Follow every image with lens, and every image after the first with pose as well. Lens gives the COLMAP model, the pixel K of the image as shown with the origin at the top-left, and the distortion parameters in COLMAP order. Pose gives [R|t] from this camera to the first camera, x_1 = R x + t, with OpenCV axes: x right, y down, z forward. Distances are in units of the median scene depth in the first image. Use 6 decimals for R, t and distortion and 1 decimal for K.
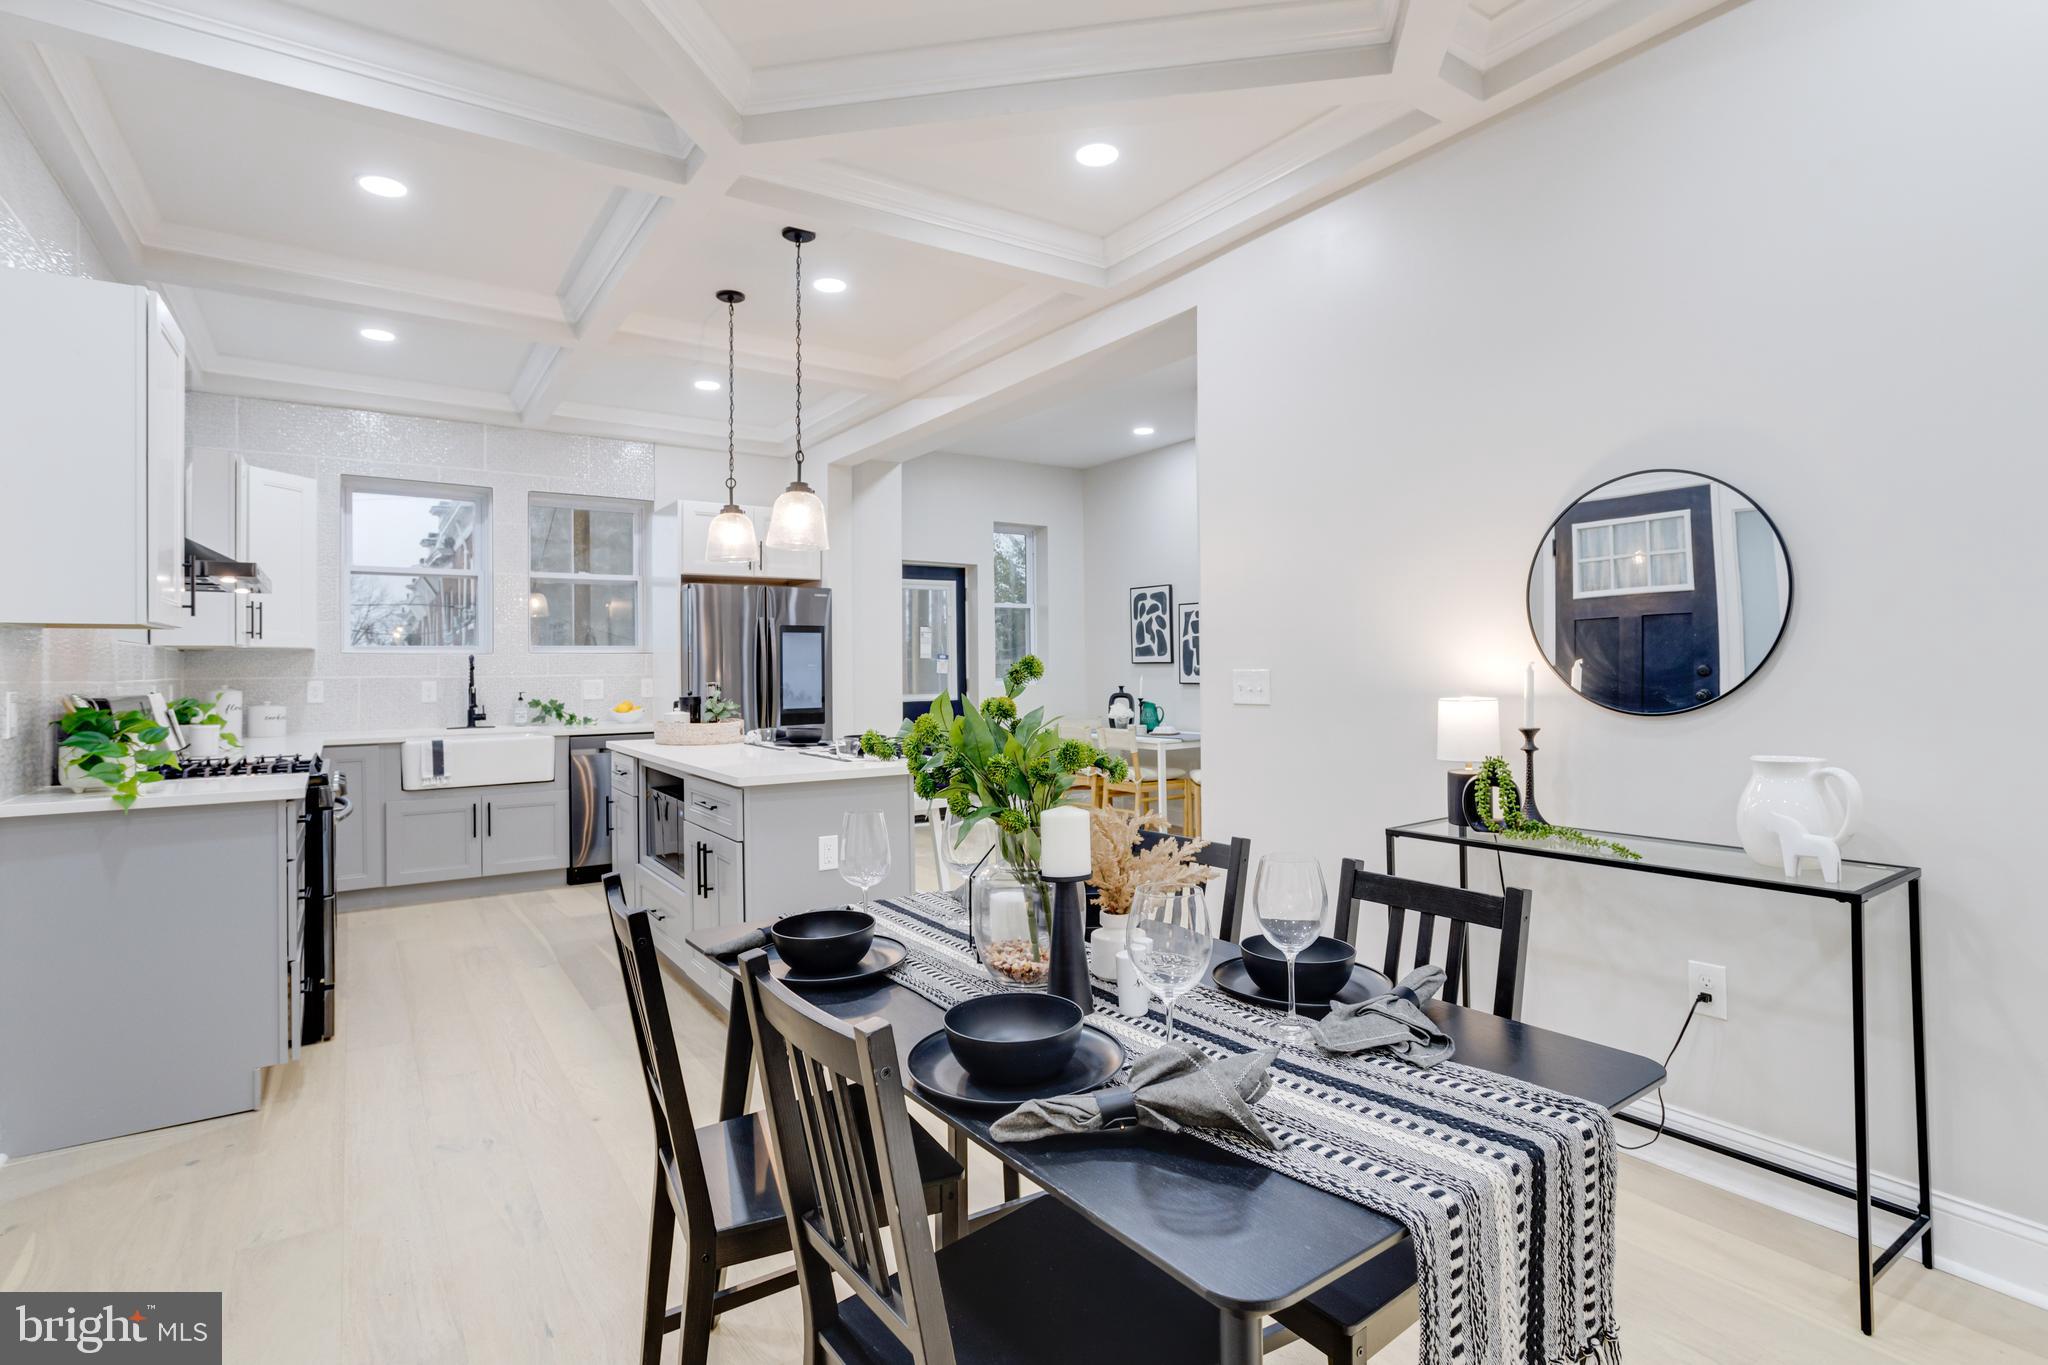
lens RADIAL K [[994.9, 0, 1033.5], [0, 994.9, 677.6], [0, 0, 1]] dist [-0.024682, 0.003459]
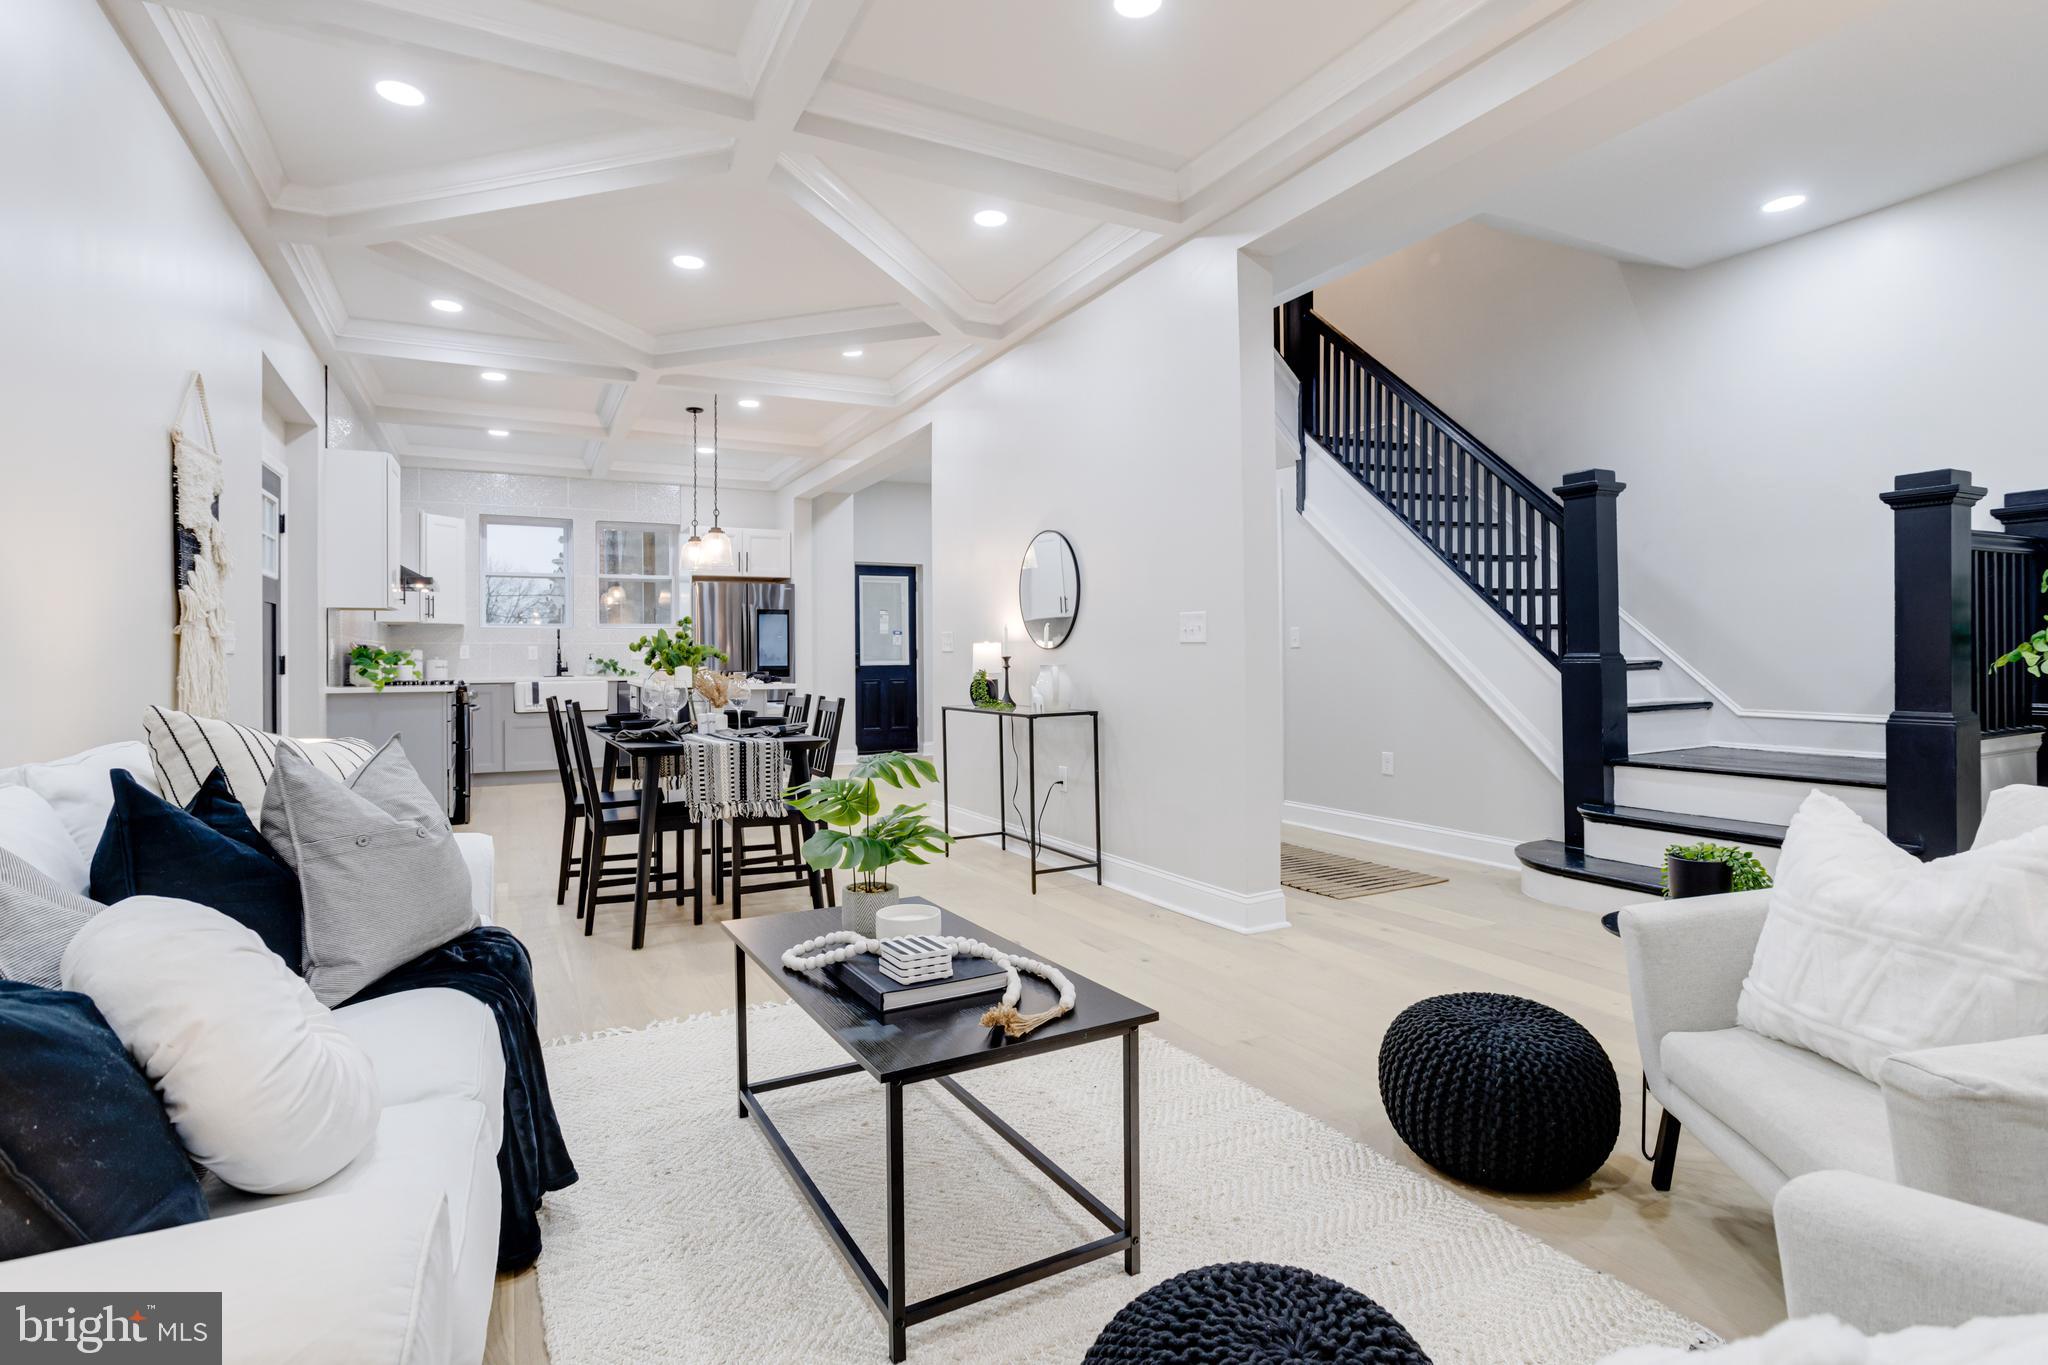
lens RADIAL K [[994.9, 0, 1015.1], [0, 994.9, 671.7], [0, 0, 1]] dist [-0.024682, 0.003459]
pose [[0.991619, 0.005226, -0.129087, 0.371102], [-0.004250, 0.999960, 0.007828, 0.031258], [0.129123, -0.007214, 0.991602, -0.485705]]
